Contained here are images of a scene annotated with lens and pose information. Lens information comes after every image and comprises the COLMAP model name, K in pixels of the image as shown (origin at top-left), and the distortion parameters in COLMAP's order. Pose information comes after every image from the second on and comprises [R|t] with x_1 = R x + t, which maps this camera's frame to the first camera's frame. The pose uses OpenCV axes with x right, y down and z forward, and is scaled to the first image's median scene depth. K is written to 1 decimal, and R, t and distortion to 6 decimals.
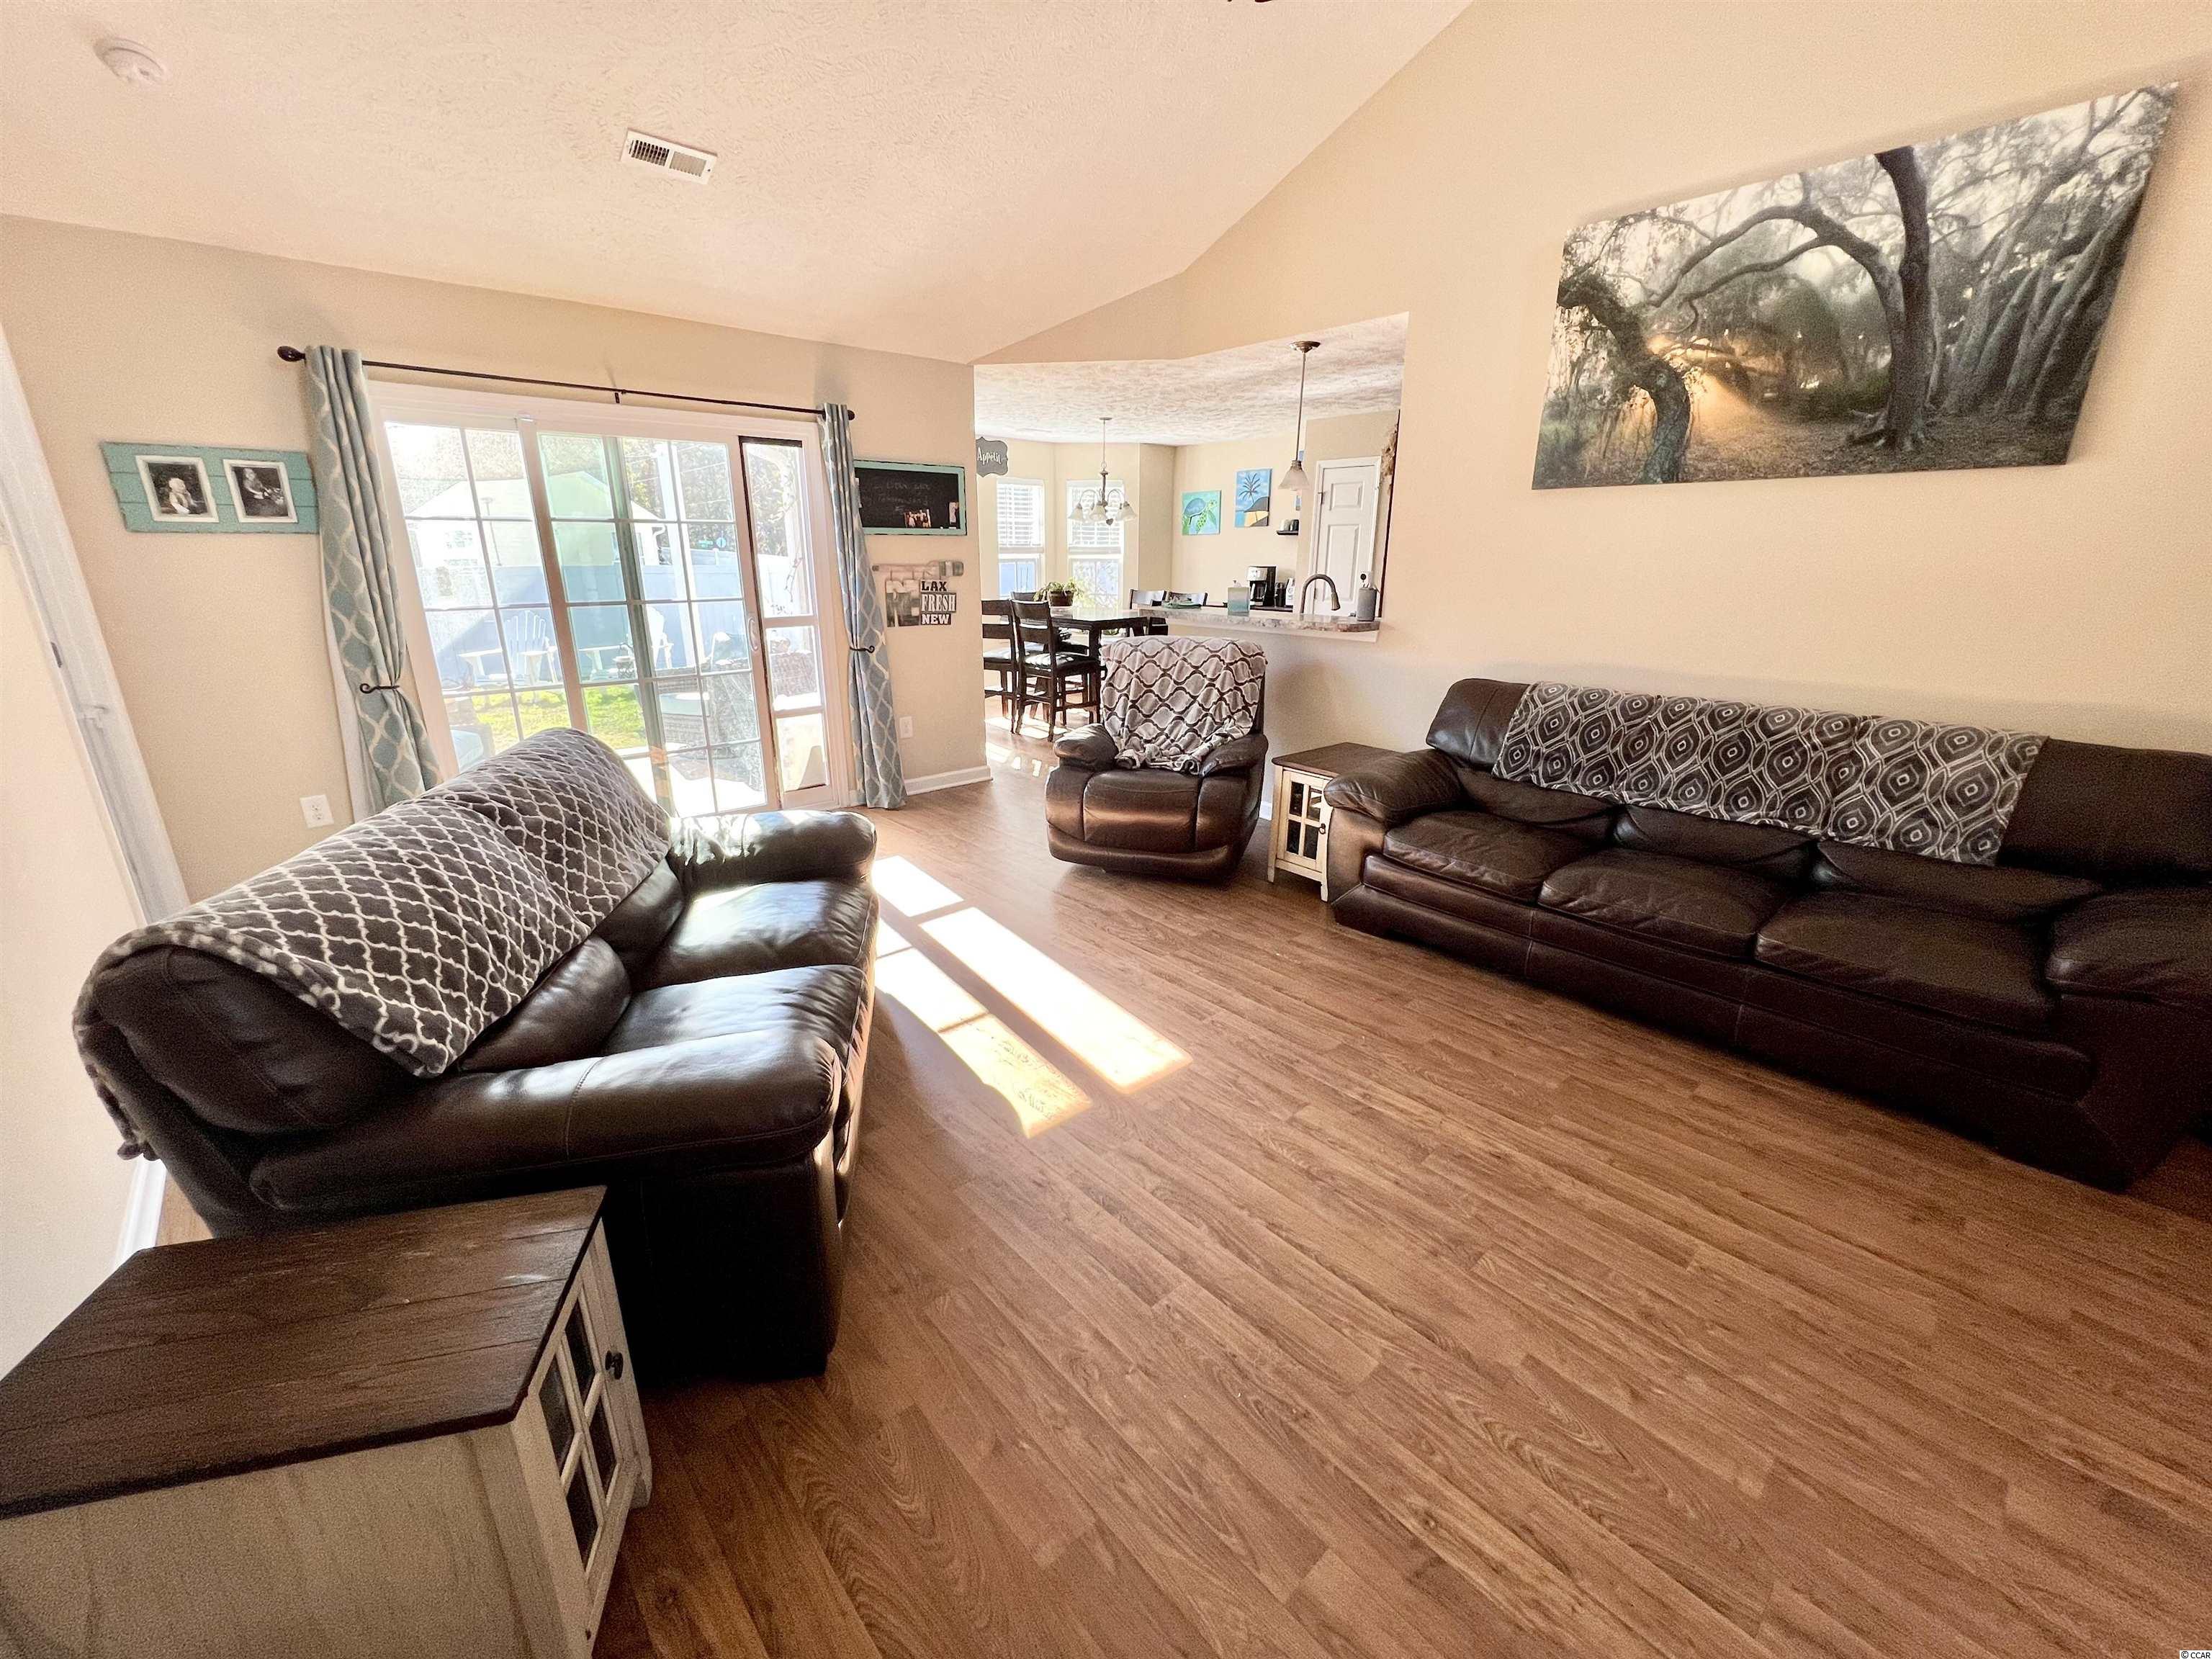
lens RADIAL K [[894.3, 0, 1109.4], [0, 894.3, 824.9], [0, 0, 1]] dist [0.001931, -0.000364]
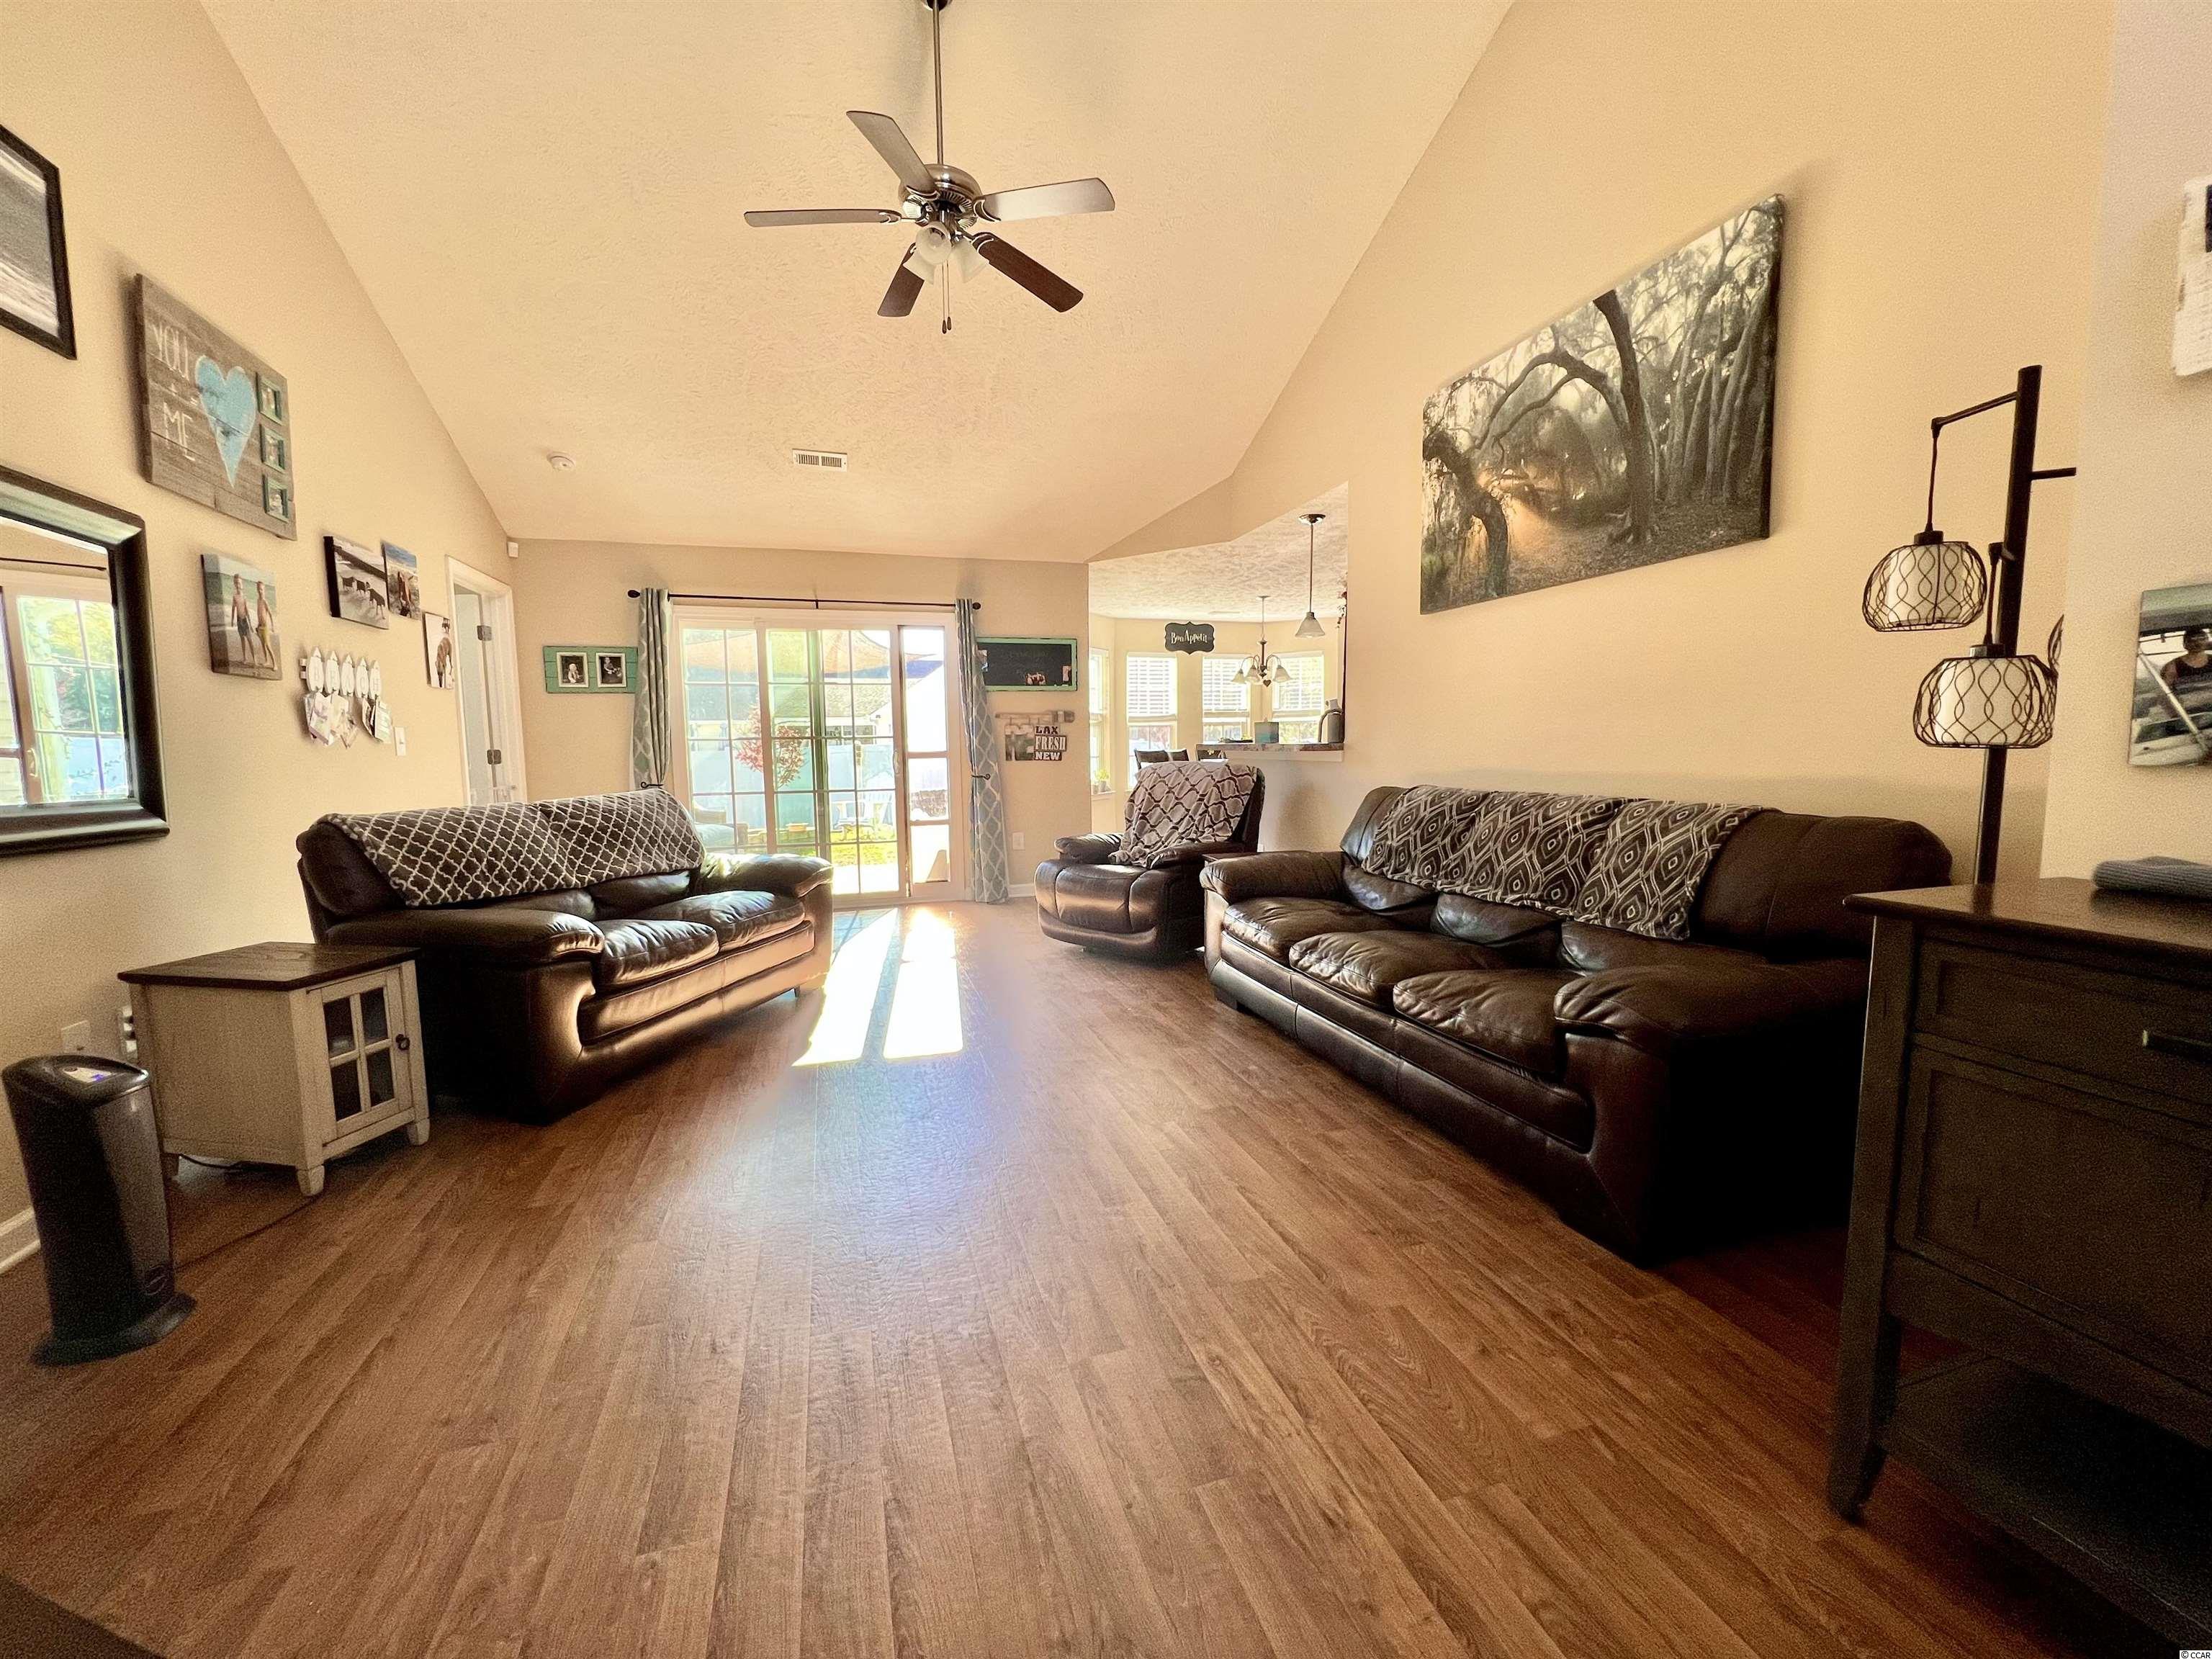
lens RADIAL K [[899.2, 0, 1102.4], [0, 899.2, 822.8], [0, 0, 1]] dist [0.000346, -0.000036]
pose [[0.904560, 0.022810, -0.425736, 0.730719], [-0.110762, 0.976854, -0.182999, 0.143603], [0.411707, 0.212689, 0.886149, -0.093577]]
